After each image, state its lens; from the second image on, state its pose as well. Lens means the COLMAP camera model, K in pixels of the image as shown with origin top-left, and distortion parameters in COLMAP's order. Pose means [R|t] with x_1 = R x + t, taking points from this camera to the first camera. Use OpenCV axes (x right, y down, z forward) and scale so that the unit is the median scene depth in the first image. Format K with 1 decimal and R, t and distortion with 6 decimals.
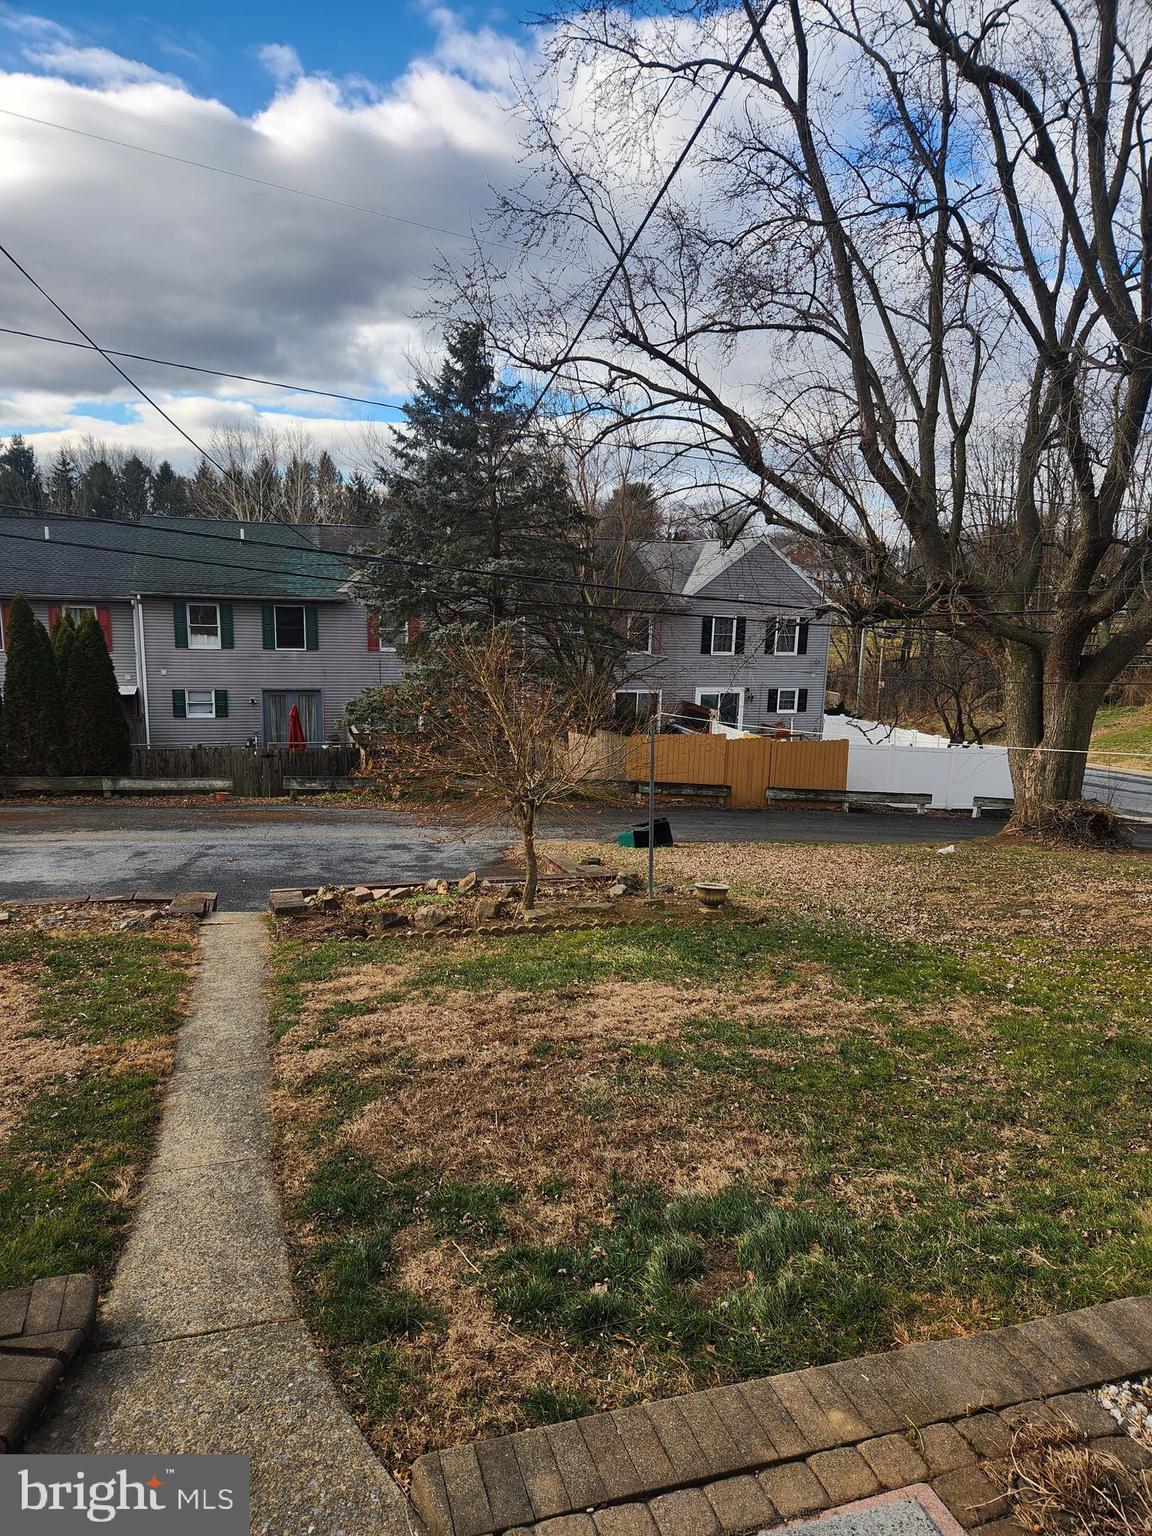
lens RADIAL K [[1024.2, 0, 593.1], [0, 1024.2, 810.2], [0, 0, 1]] dist [0.067734, -0.059000]
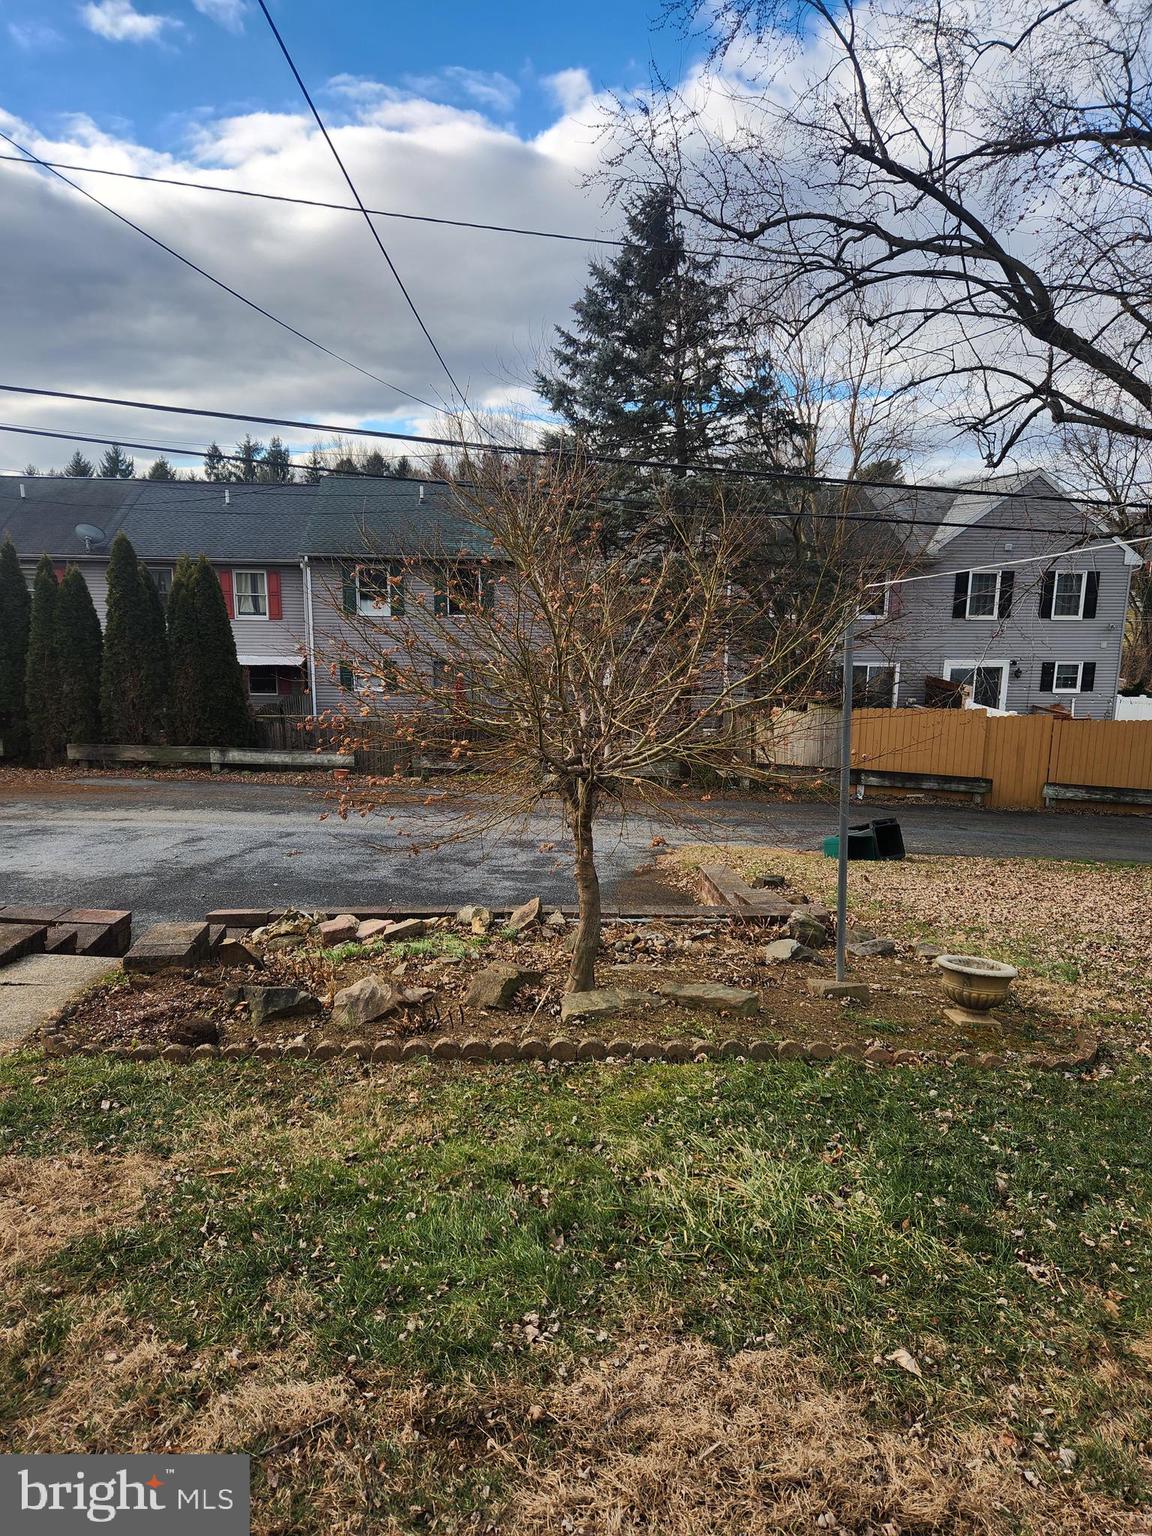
lens RADIAL K [[1024.2, 0, 572.6], [0, 1024.2, 775.0], [0, 0, 1]] dist [0.067734, -0.059000]
pose [[0.970245, 0.025569, -0.240772, 0.022225], [-0.032523, 0.999160, -0.024950, 0.002122], [0.239932, 0.032038, 0.970261, 0.225083]]
